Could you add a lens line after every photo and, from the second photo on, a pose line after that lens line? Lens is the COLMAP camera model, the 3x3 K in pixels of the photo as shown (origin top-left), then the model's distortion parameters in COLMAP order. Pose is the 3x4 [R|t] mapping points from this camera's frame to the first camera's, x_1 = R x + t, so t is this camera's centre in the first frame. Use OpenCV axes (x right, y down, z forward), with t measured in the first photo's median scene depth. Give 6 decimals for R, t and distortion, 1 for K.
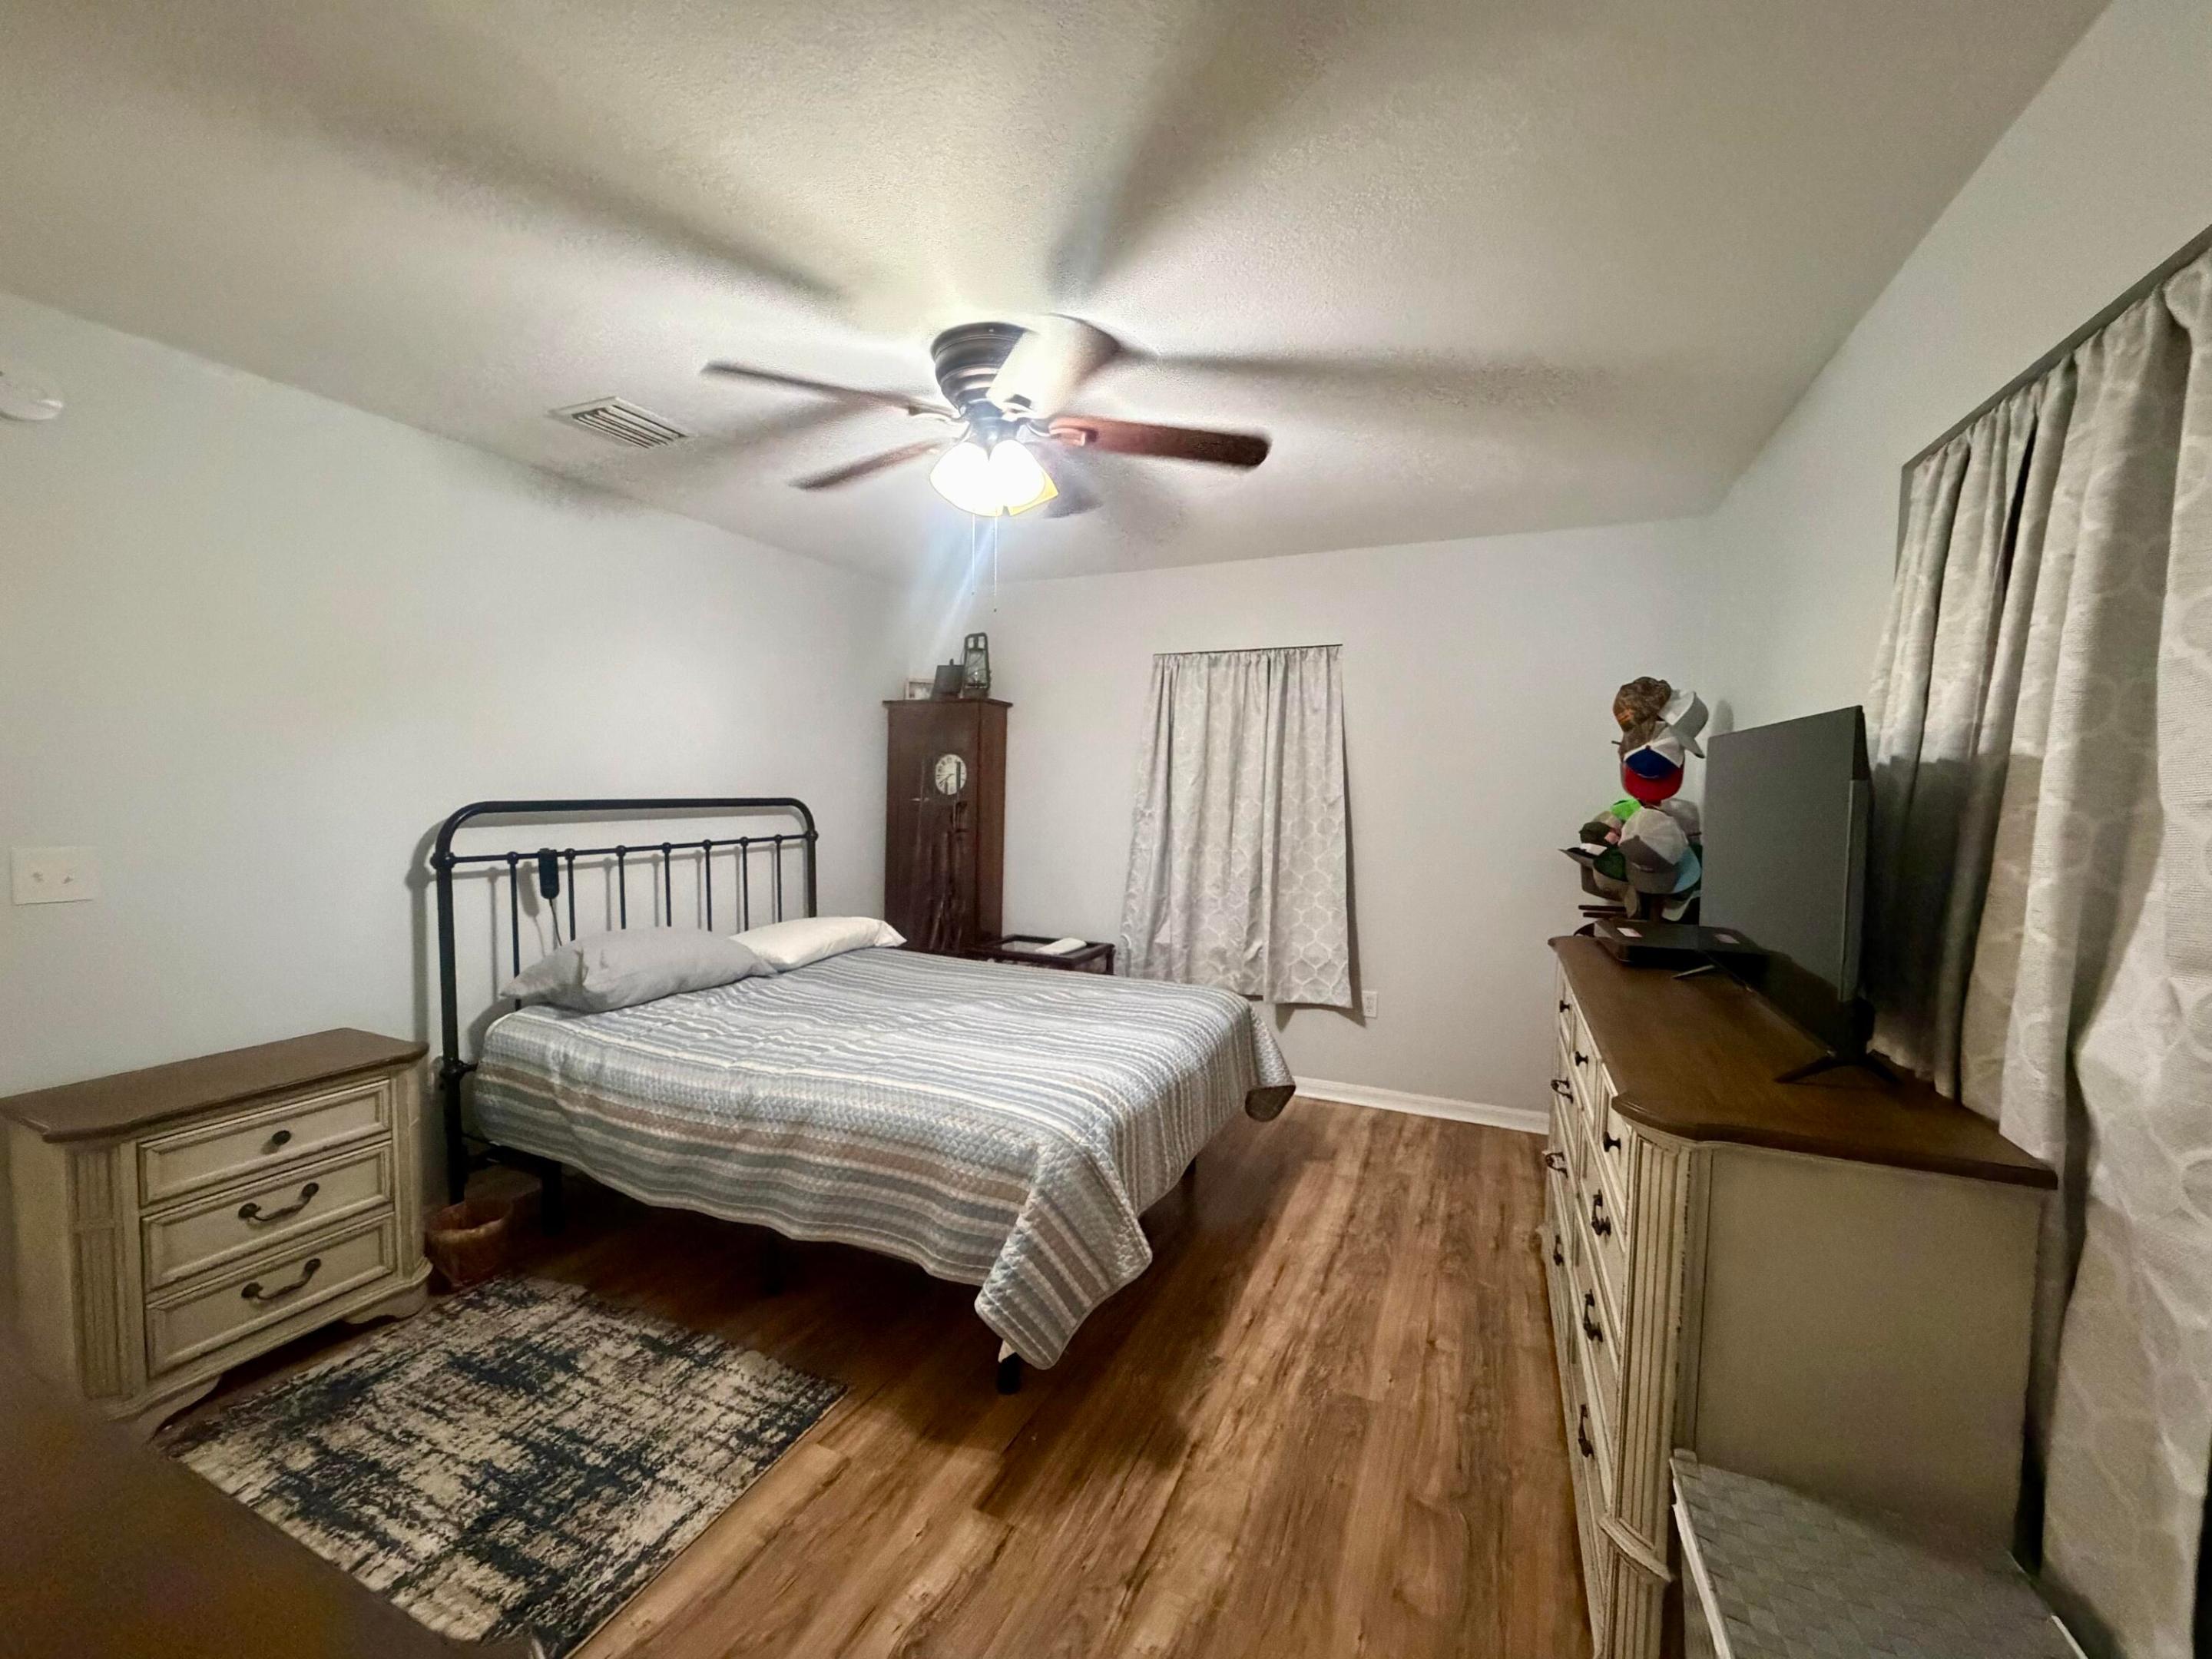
lens RADIAL K [[879.1, 0, 1099.3], [0, 879.1, 831.1], [0, 0, 1]] dist [-0.001185, 0.000131]
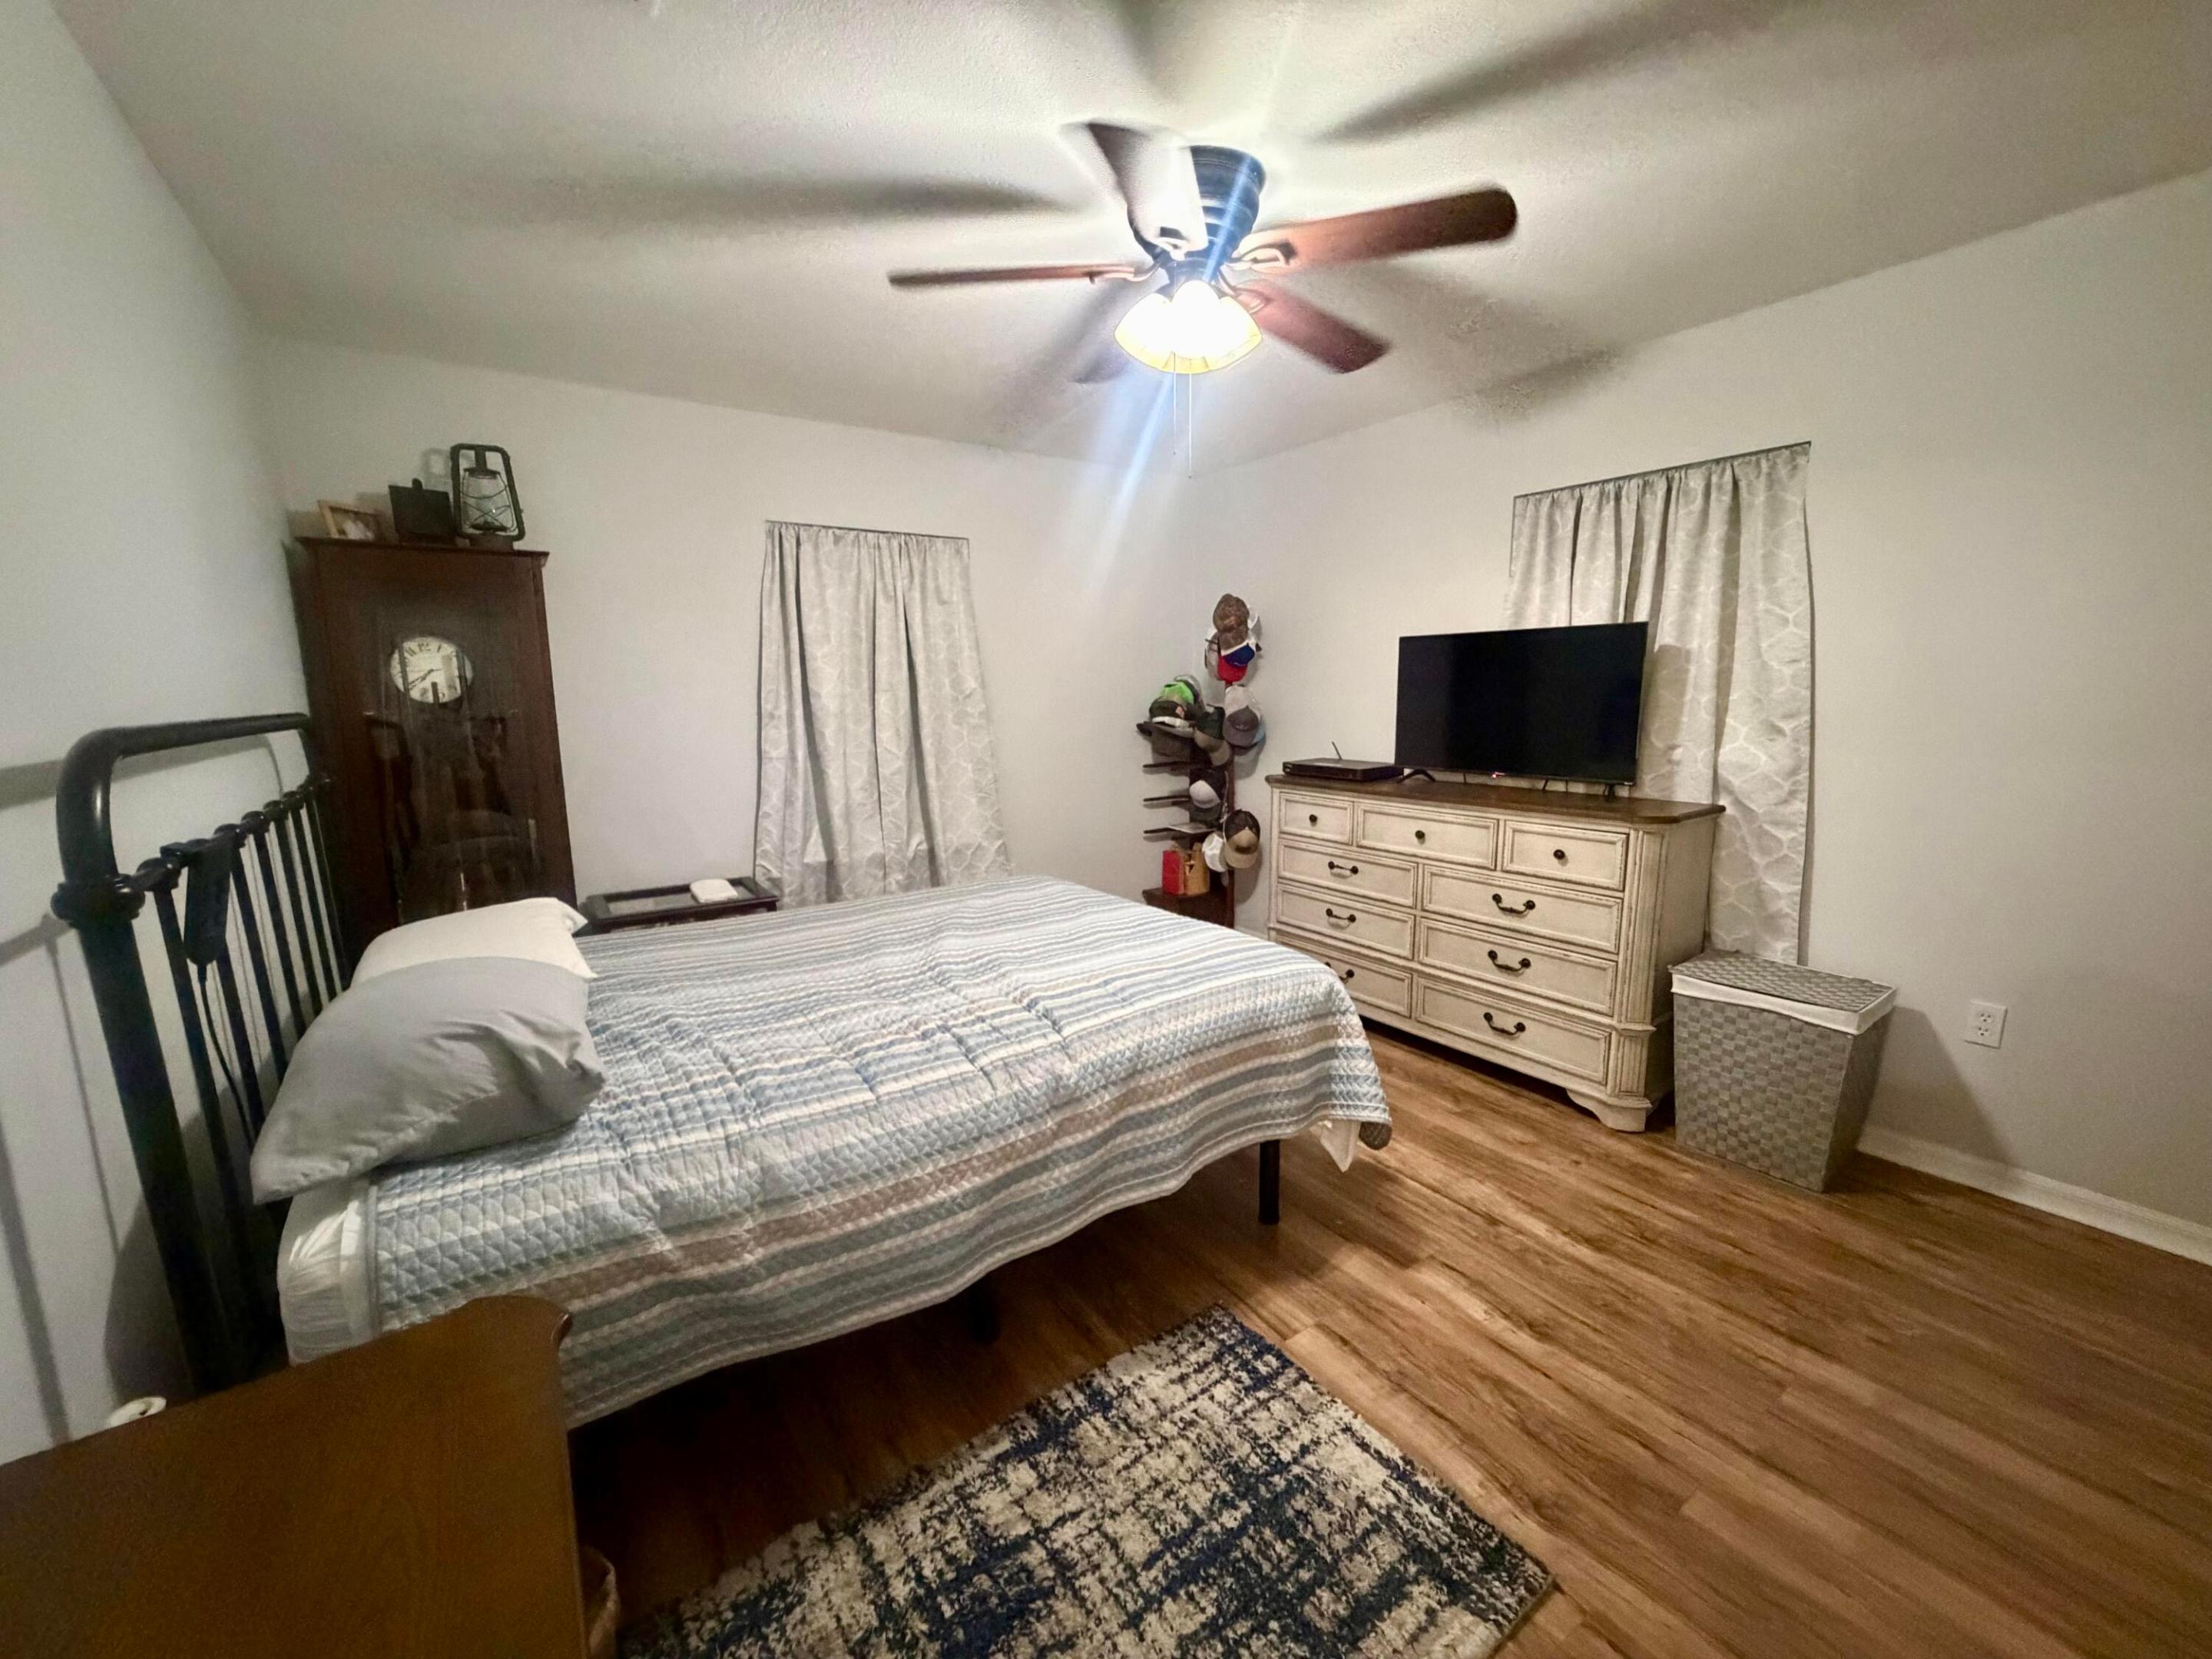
lens RADIAL K [[879.1, 0, 1099.3], [0, 879.1, 831.1], [0, 0, 1]] dist [-0.001185, 0.000131]
pose [[0.519299, -0.158072, 0.839846, -0.989616], [0.067537, 0.987262, 0.144058, -0.020044], [-0.851920, -0.018089, 0.523360, 0.569865]]
